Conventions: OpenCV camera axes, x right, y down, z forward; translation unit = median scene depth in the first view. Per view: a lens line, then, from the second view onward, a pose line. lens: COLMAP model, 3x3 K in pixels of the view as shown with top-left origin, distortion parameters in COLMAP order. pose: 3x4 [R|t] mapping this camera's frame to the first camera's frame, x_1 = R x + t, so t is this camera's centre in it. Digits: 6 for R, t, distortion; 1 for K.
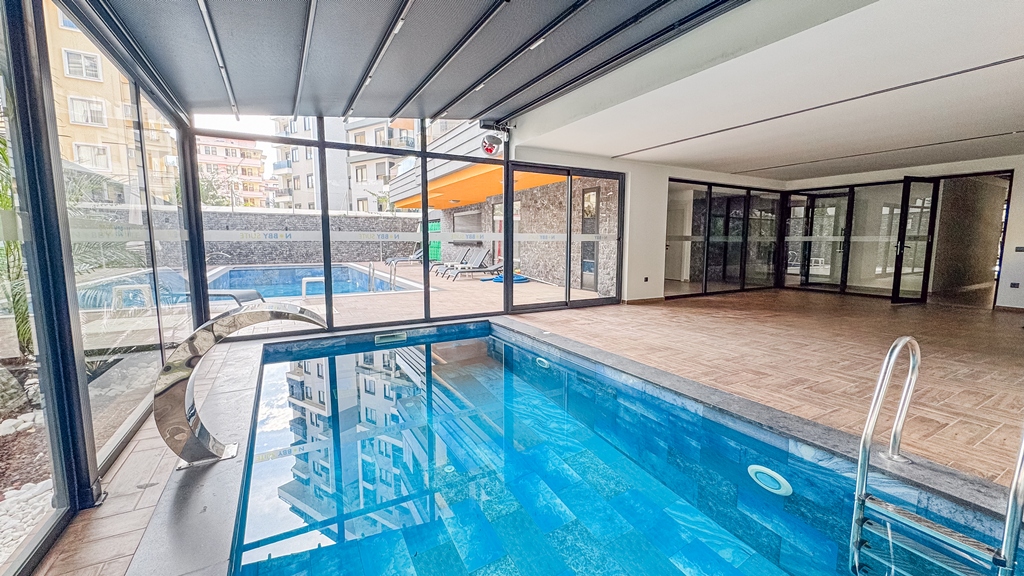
lens RADIAL K [[408.6, 0, 508.2], [0, 408.6, 289.5], [0, 0, 1]] dist [-0.004067, 0.000254]
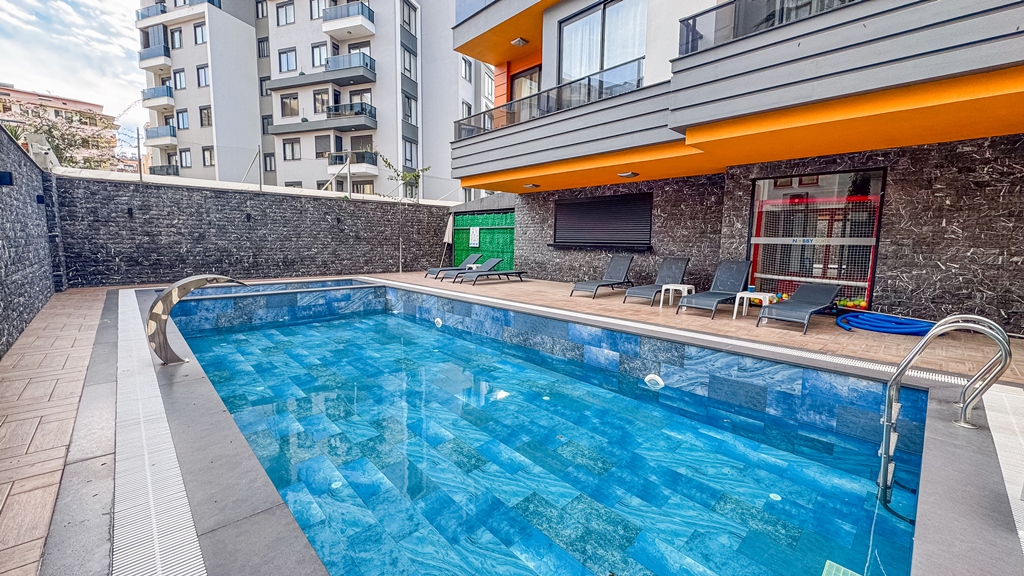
lens RADIAL K [[408.6, 0, 516.0], [0, 408.6, 285.7], [0, 0, 1]] dist [-0.004067, 0.000254]
pose [[0.968218, -0.019192, 0.249370, -0.325736], [0.020203, 0.999795, -0.001497, -0.046101], [-0.249290, 0.006487, 0.968407, 0.360739]]
